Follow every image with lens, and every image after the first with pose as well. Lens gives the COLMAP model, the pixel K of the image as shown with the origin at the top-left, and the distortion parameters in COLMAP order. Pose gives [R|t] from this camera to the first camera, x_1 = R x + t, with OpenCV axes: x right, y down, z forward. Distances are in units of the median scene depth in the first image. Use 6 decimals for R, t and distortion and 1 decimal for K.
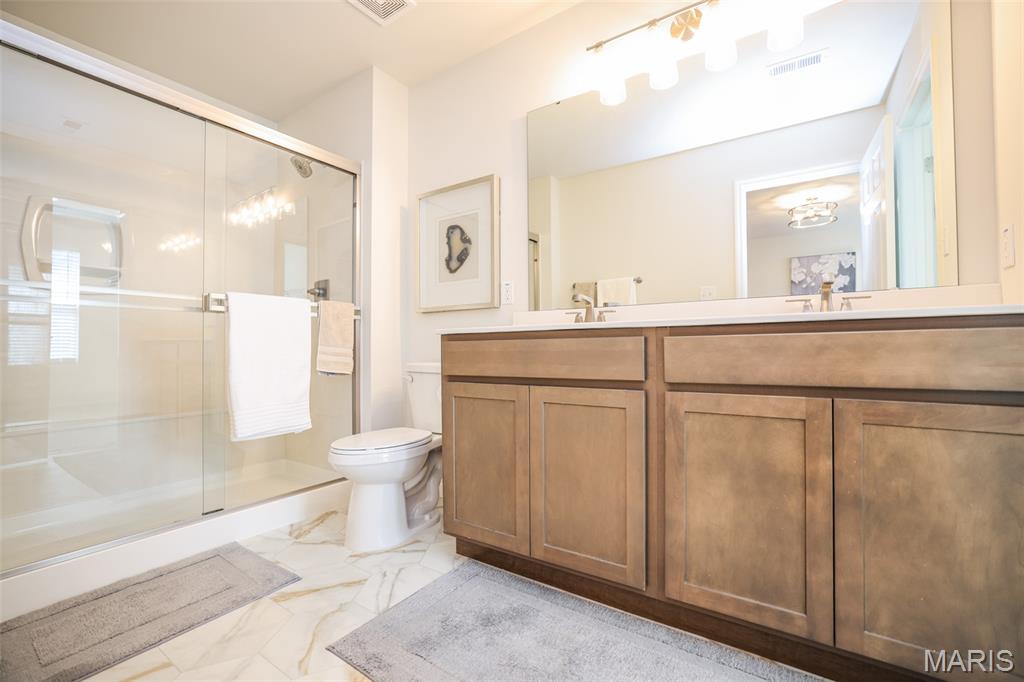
lens RADIAL K [[441.6, 0, 511.3], [0, 441.6, 340.8], [0, 0, 1]] dist [-0.048418, 0.020715]
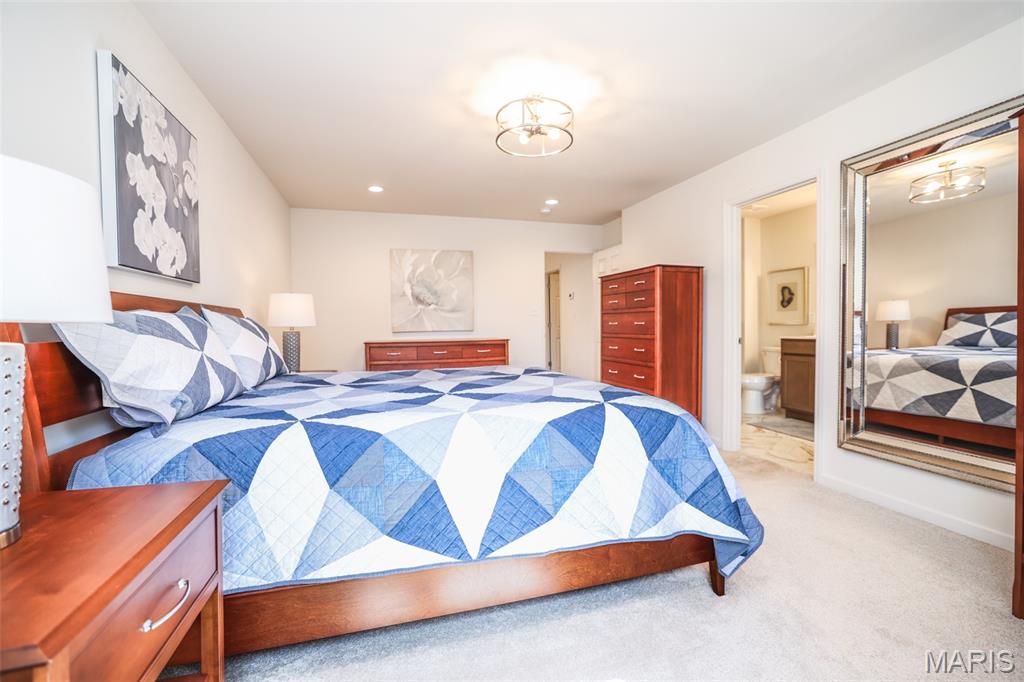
lens RADIAL K [[441.6, 0, 511.3], [0, 441.6, 340.8], [0, 0, 1]] dist [-0.048418, 0.020715]
pose [[0.781573, 0.015852, -0.623612, 0.186026], [0.021236, 0.998422, 0.051995, -0.145762], [0.623452, -0.053881, 0.780003, -1.831468]]
